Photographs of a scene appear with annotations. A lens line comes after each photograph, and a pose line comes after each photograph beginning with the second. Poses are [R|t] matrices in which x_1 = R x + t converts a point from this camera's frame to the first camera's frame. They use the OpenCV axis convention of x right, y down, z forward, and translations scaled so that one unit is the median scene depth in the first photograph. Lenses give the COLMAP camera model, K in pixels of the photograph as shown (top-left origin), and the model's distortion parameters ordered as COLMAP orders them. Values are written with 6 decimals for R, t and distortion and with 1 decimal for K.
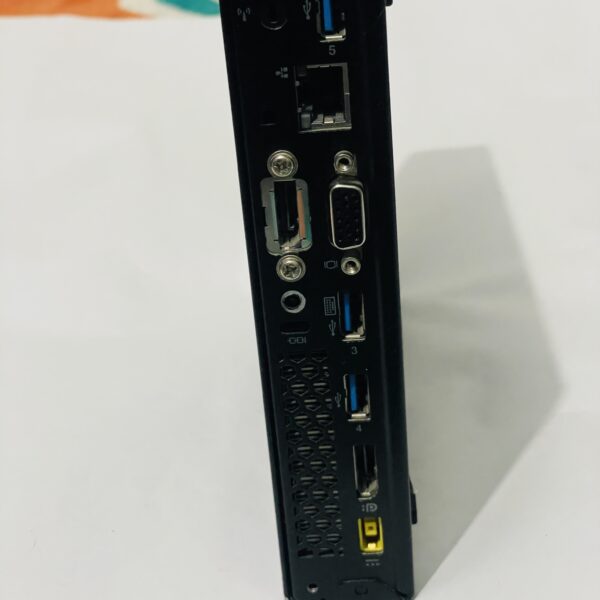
lens RADIAL K [[1204.2, 0, 300.0], [0, 1204.2, 300.0], [0, 0, 1]] dist [-0.021523, -0.001639]
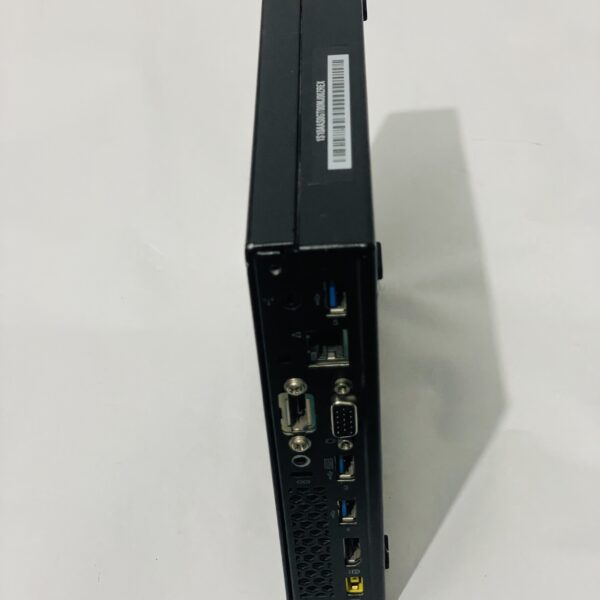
lens RADIAL K [[1204.2, 0, 300.0], [0, 1204.2, 300.0], [0, 0, 1]] dist [-0.021523, -0.001639]
pose [[0.999542, -0.002701, 0.030128, -0.046307], [-0.005823, 0.960195, 0.279269, -0.540056], [-0.029683, -0.279317, 0.959740, -0.219964]]
